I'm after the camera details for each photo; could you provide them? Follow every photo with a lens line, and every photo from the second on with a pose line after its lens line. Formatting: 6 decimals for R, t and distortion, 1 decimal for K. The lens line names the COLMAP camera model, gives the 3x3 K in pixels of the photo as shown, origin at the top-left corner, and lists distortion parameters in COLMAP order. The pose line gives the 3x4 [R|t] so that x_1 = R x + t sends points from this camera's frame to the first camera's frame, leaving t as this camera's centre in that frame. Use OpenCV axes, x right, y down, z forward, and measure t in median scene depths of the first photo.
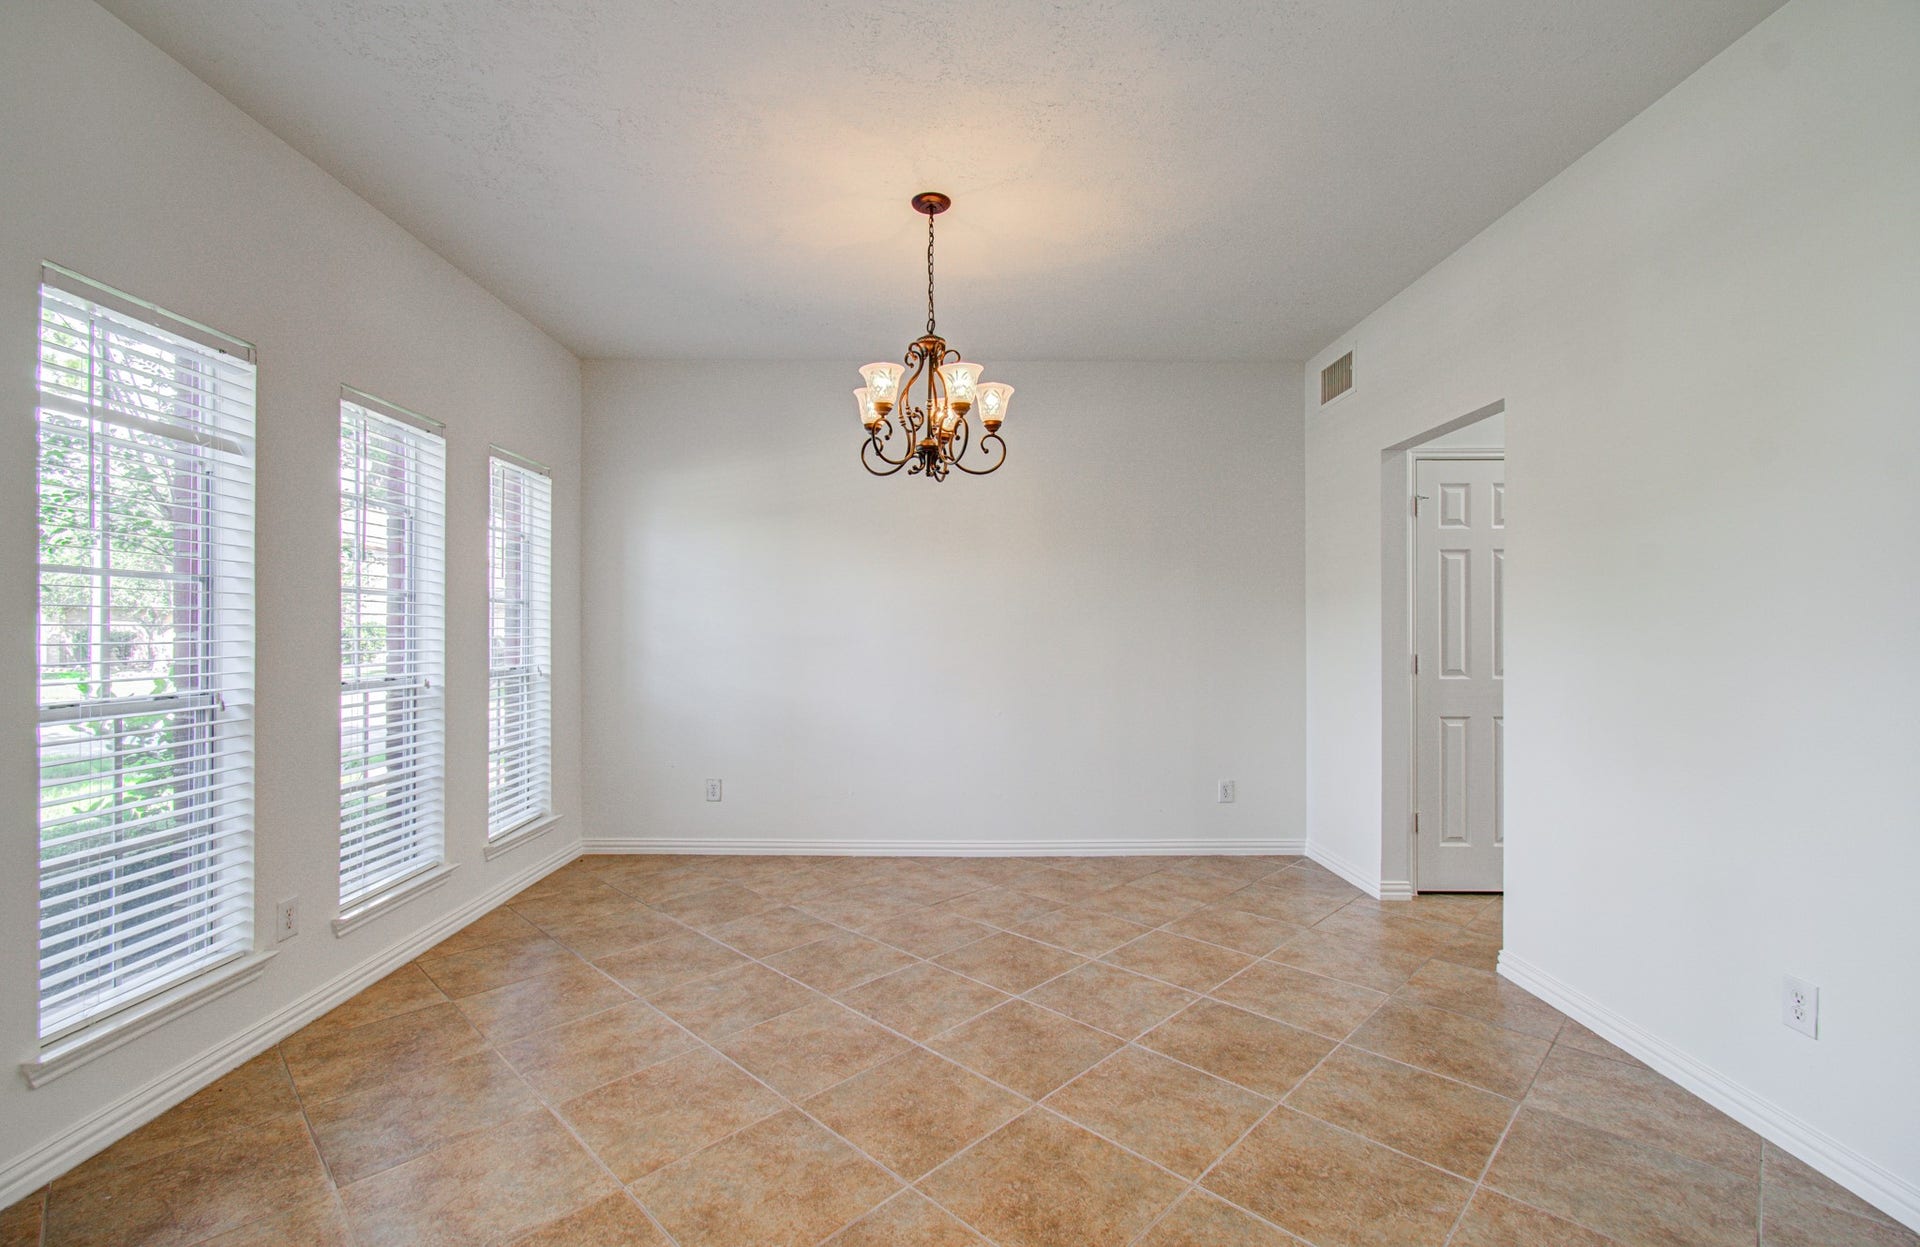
lens RADIAL K [[857.8, 0, 955.9], [0, 857.8, 630.4], [0, 0, 1]] dist [0.013677, 0.000445]
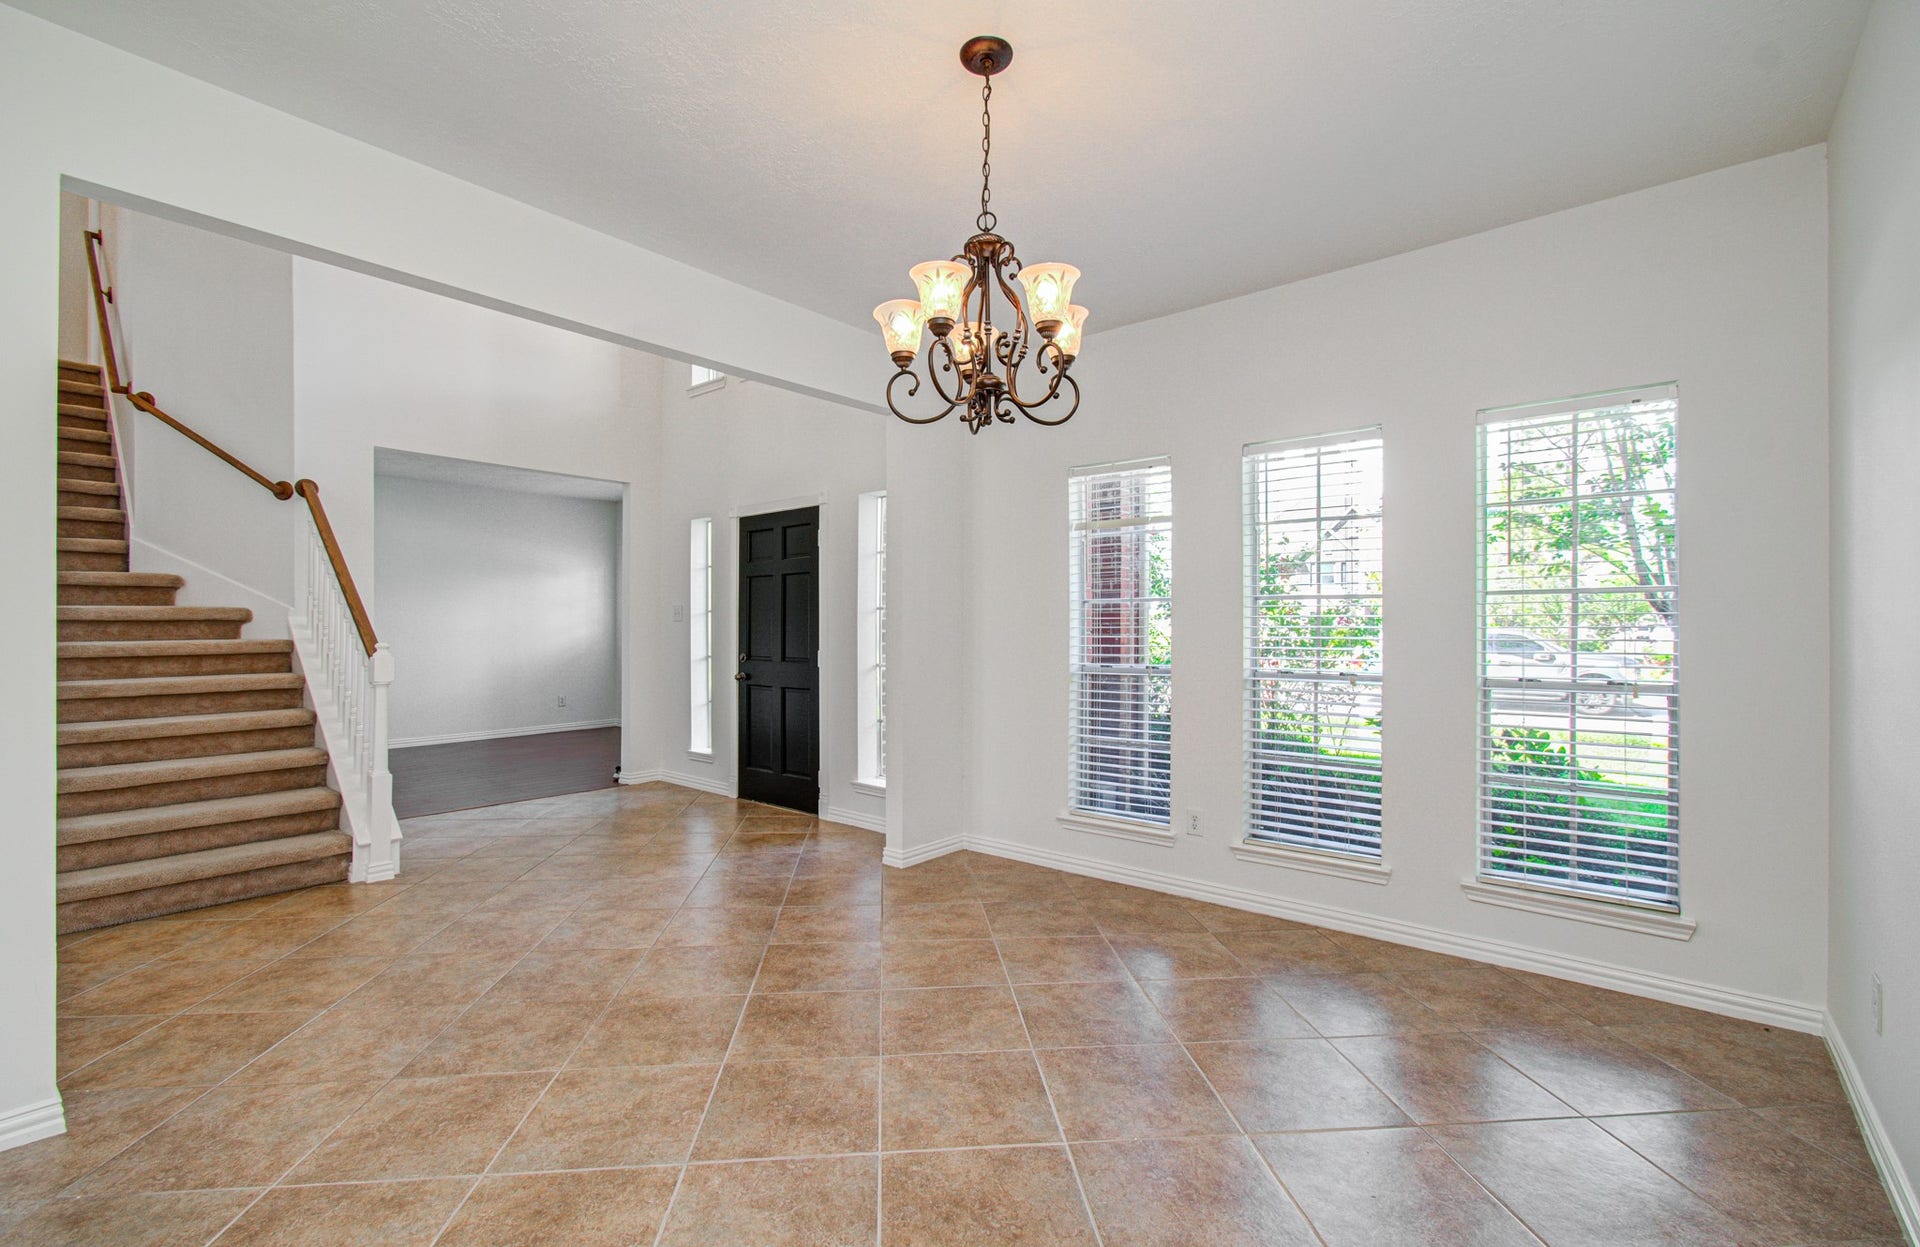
lens RADIAL K [[857.8, 0, 955.9], [0, 857.8, 630.4], [0, 0, 1]] dist [0.013677, 0.000445]
pose [[-0.671827, -0.001056, -0.740707, 0.574776], [0.002411, 0.999991, -0.003613, 0.003359], [0.740704, -0.004214, -0.671819, 1.591390]]
